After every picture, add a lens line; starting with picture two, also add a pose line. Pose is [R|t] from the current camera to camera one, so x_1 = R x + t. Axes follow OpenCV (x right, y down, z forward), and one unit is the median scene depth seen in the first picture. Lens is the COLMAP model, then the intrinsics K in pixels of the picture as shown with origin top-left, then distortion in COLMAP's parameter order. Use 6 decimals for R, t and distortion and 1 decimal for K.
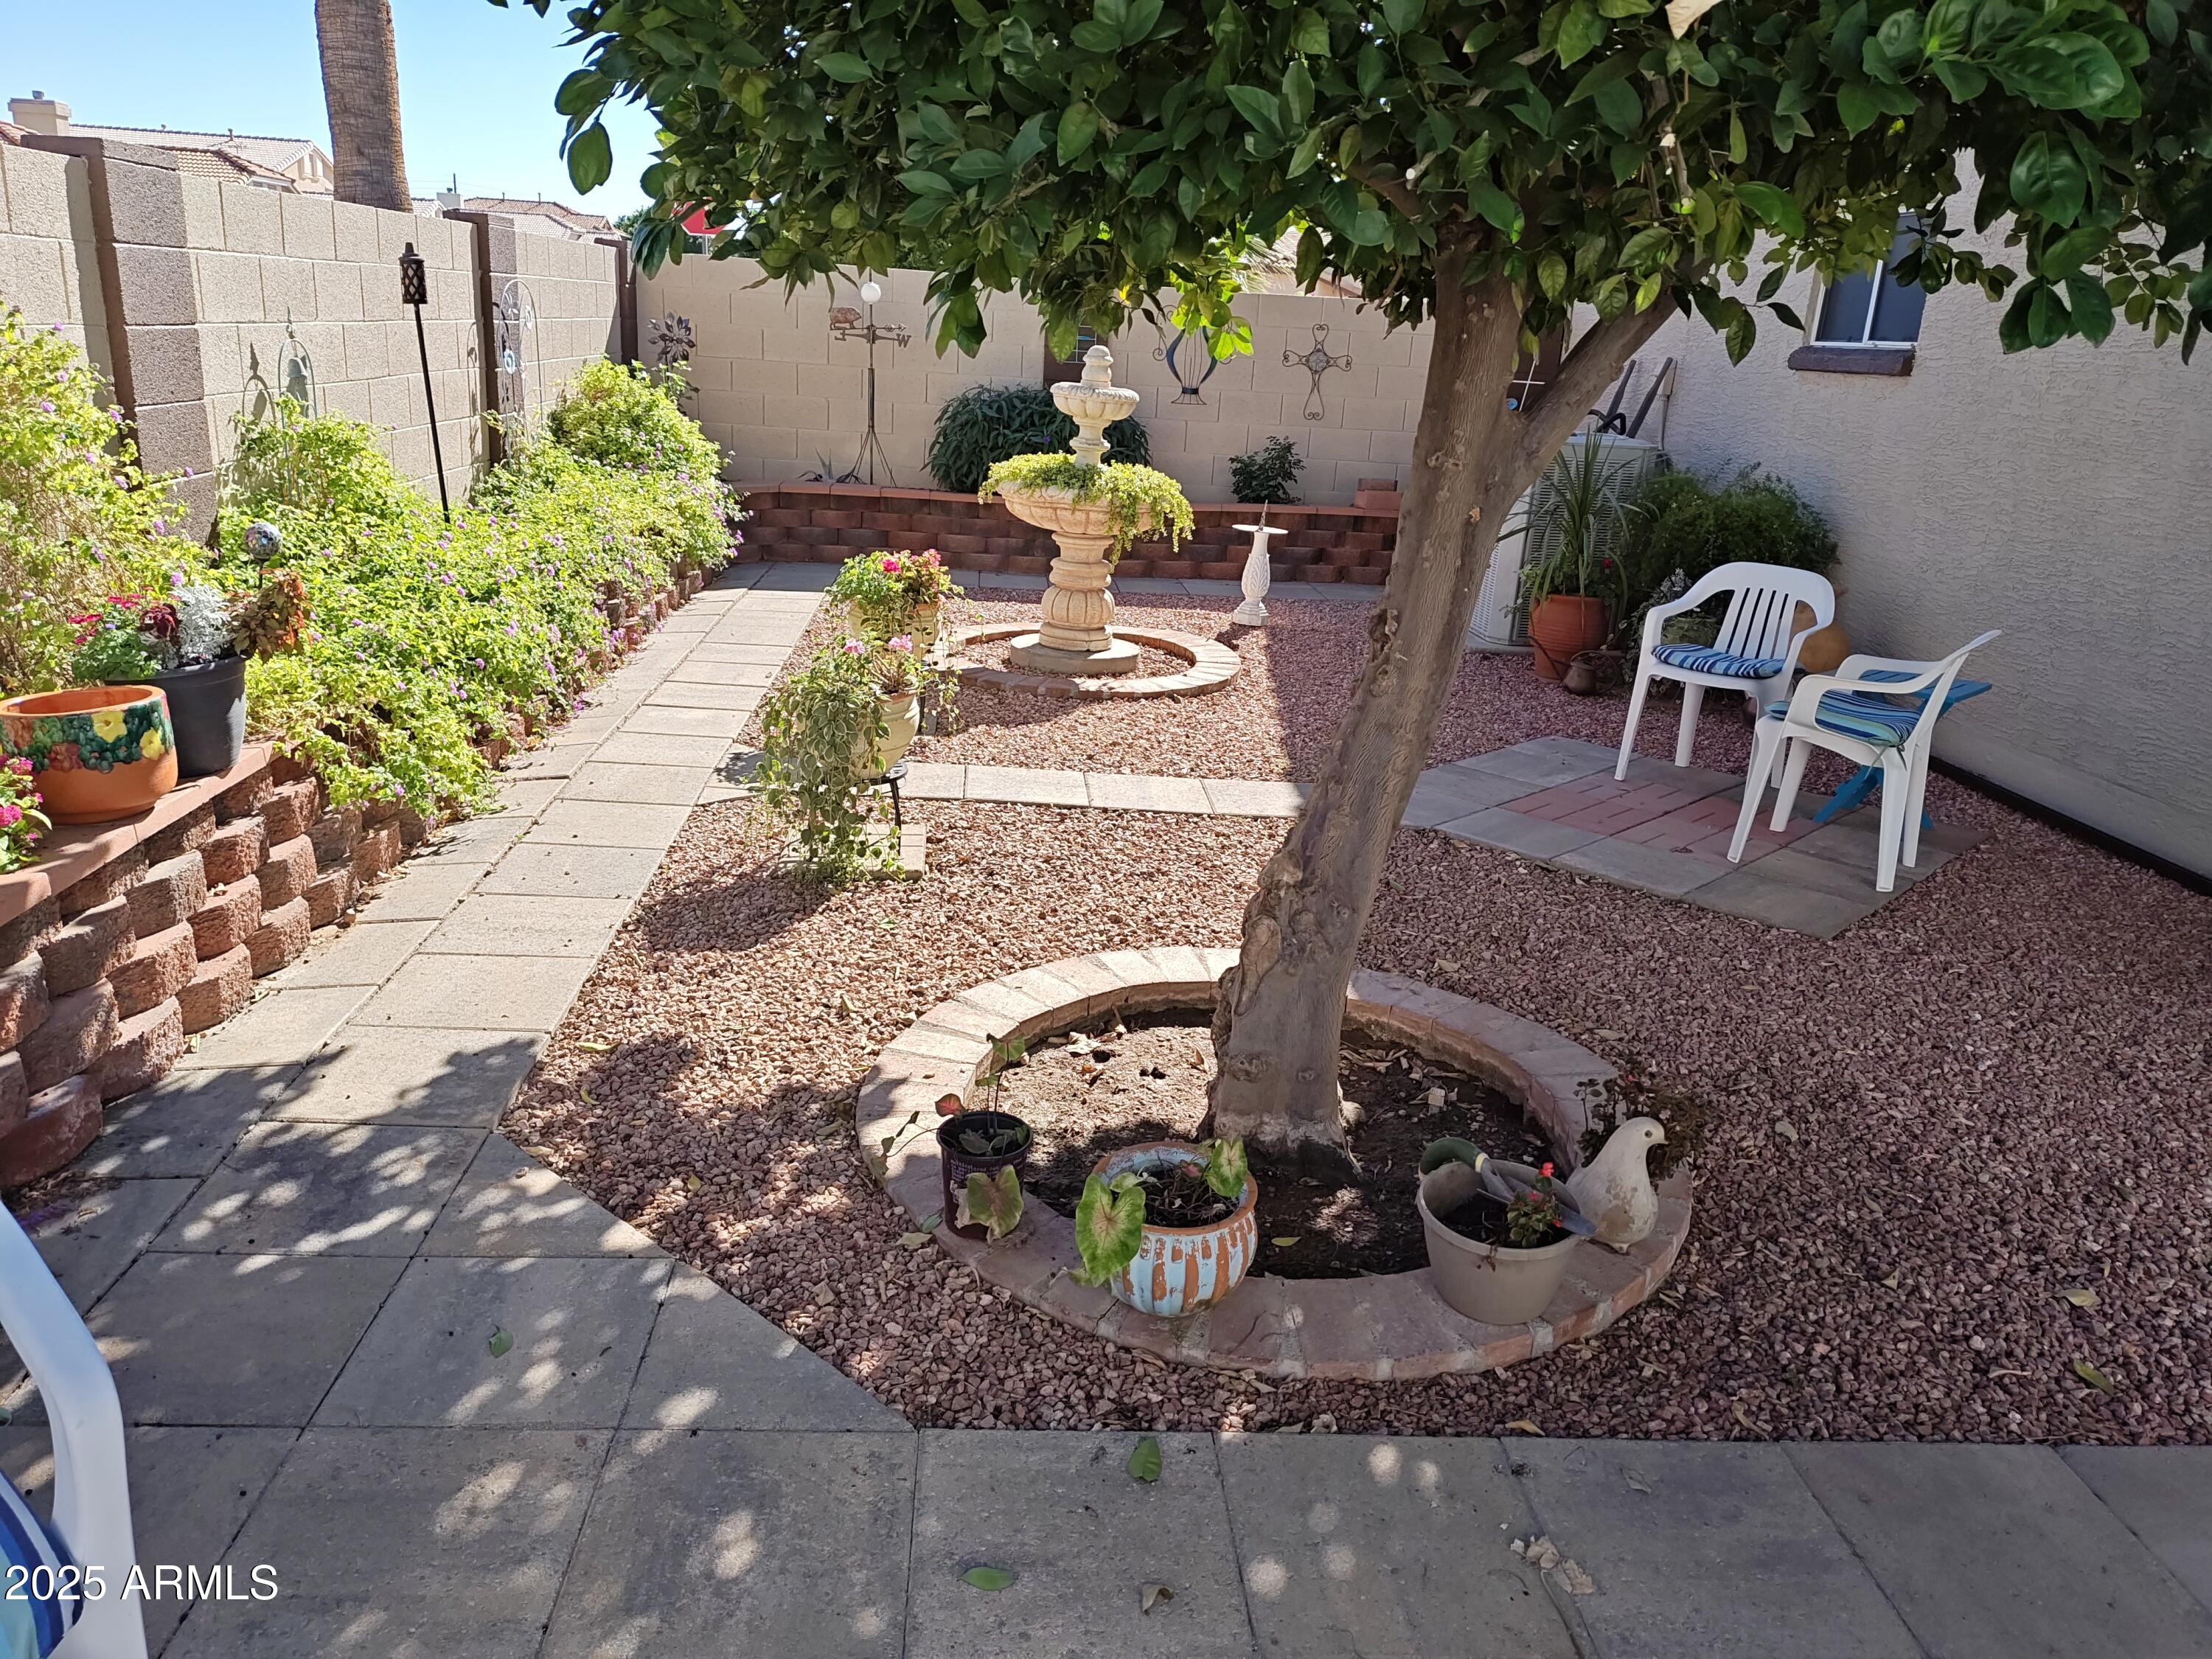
lens RADIAL K [[1617.9, 0, 1114.9], [0, 1617.9, 820.5], [0, 0, 1]] dist [0.095168, -0.150931]
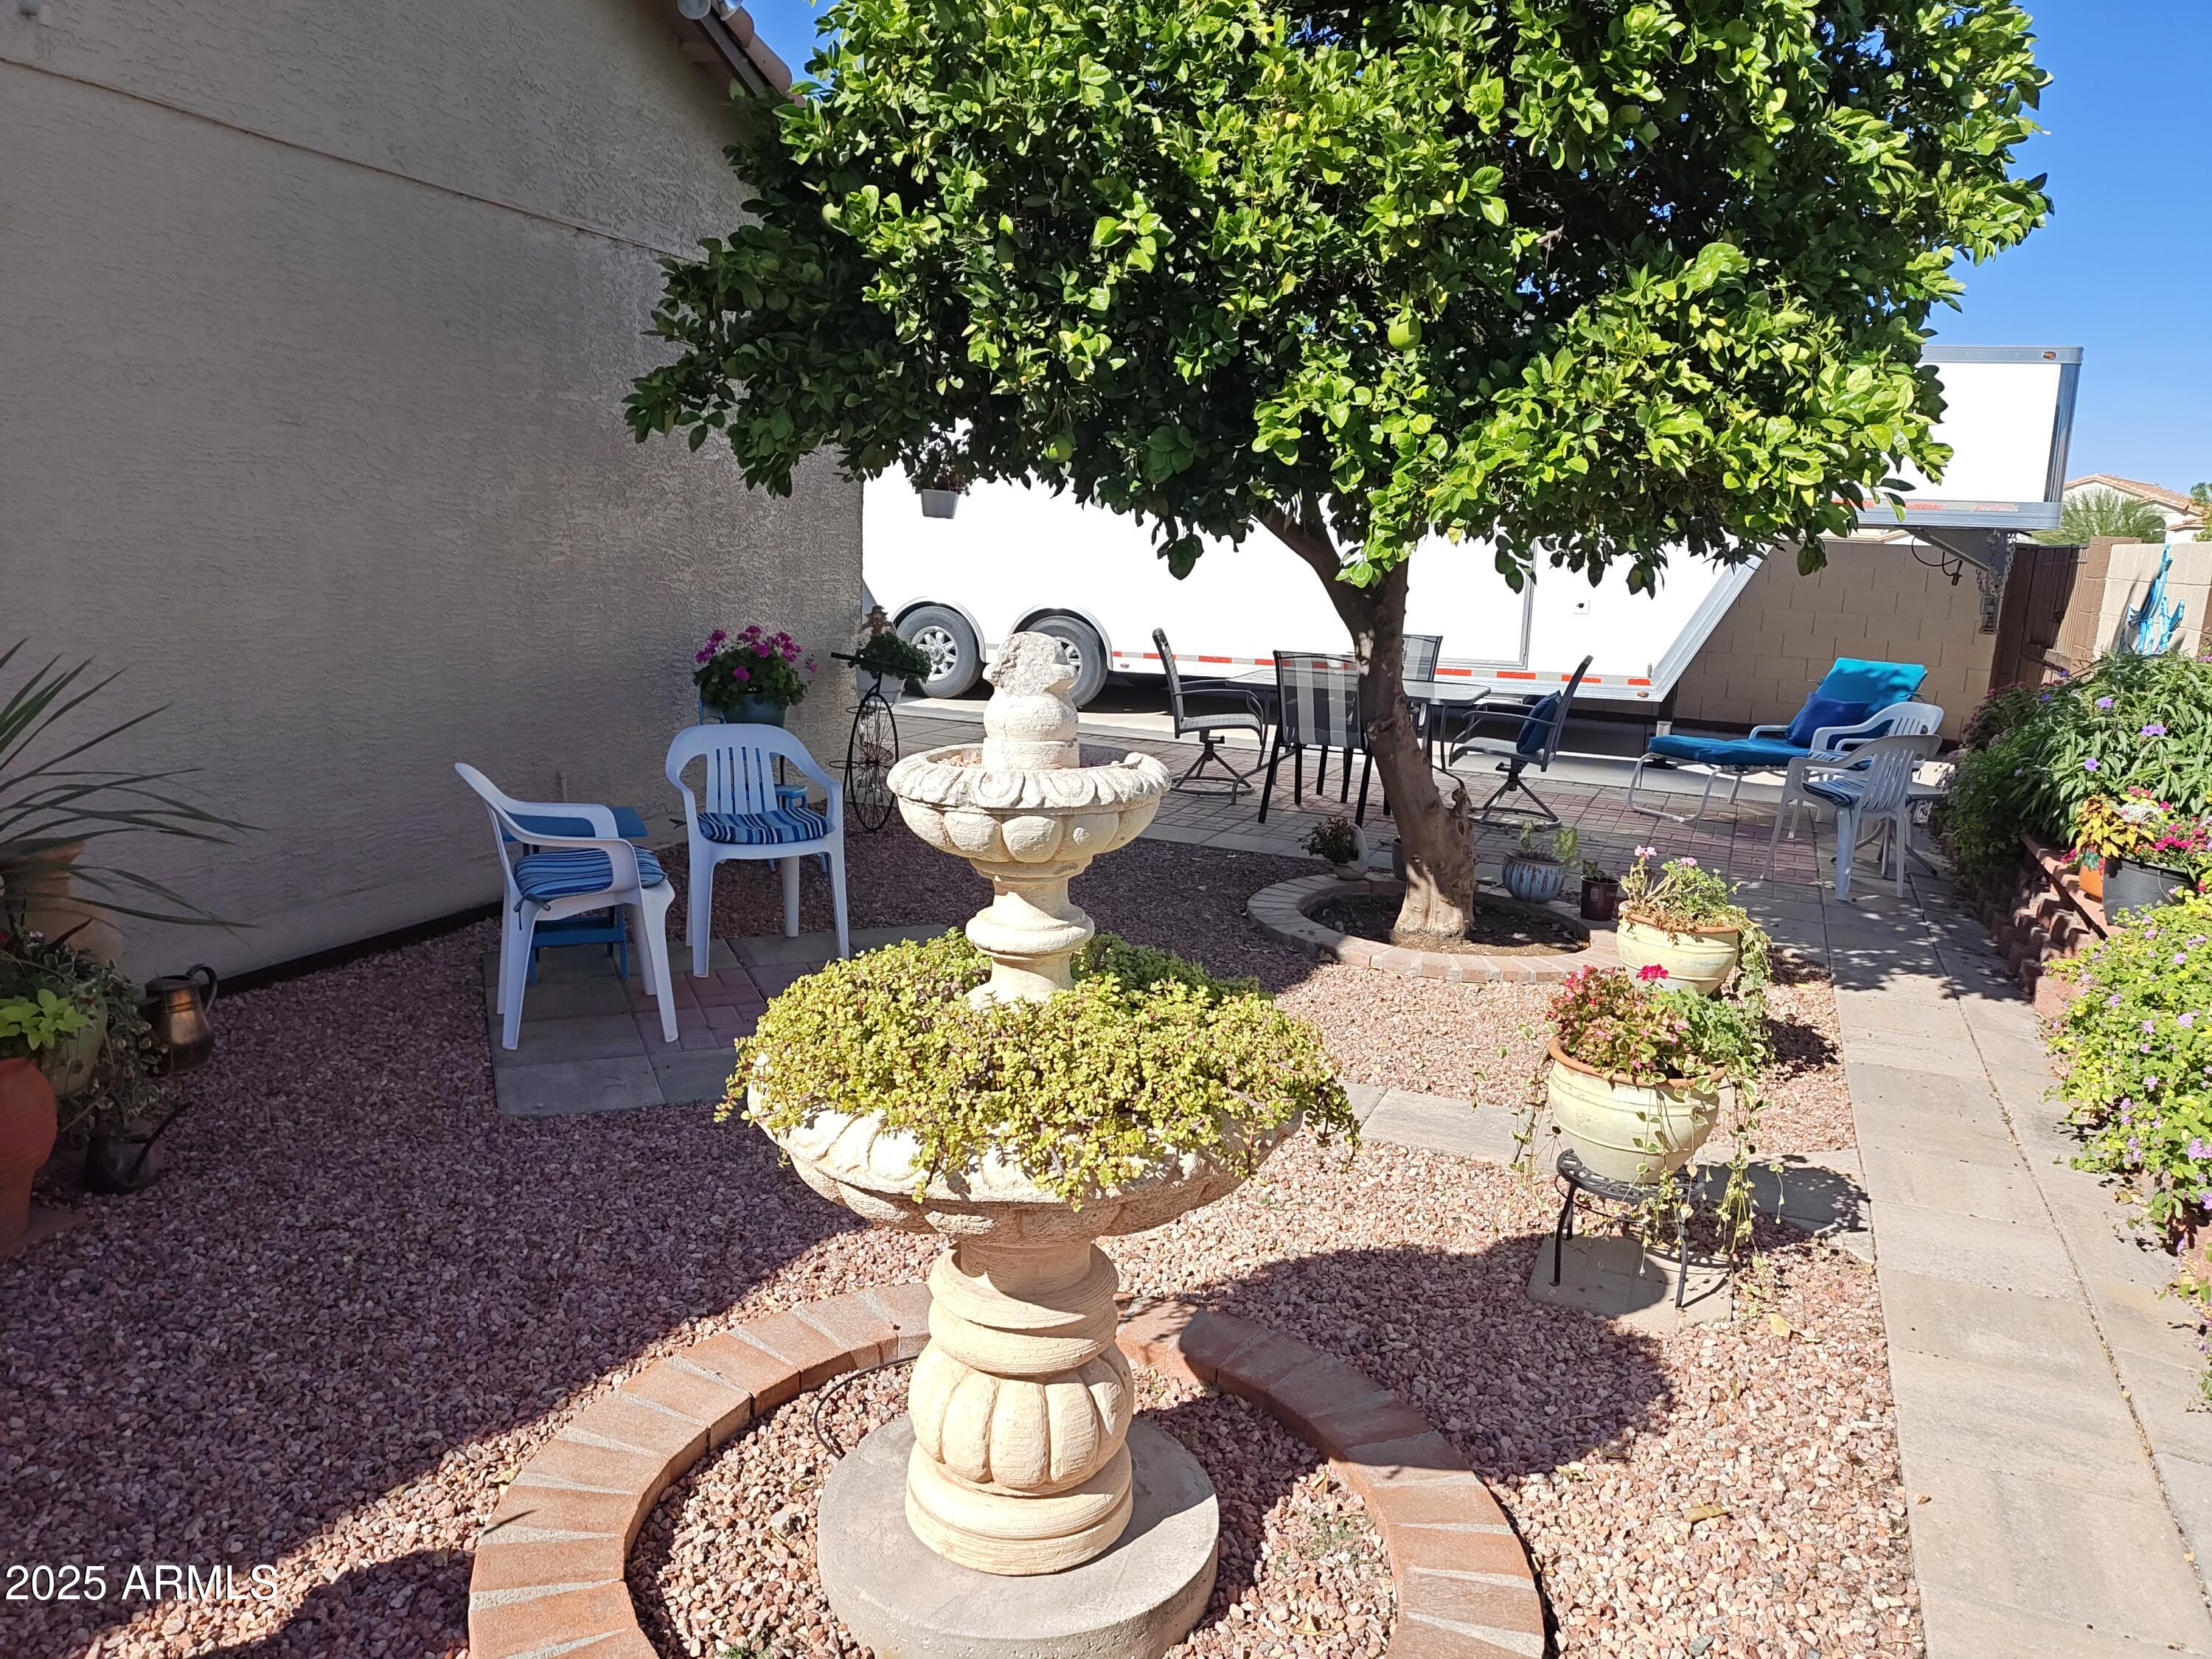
lens RADIAL K [[1617.9, 0, 1114.9], [0, 1617.9, 820.5], [0, 0, 1]] dist [0.095168, -0.150931]
pose [[-0.896444, -0.174155, 0.407503, -0.203325], [0.030480, 0.893136, 0.448753, -0.500809], [-0.442108, 0.414702, -0.795338, 1.592138]]
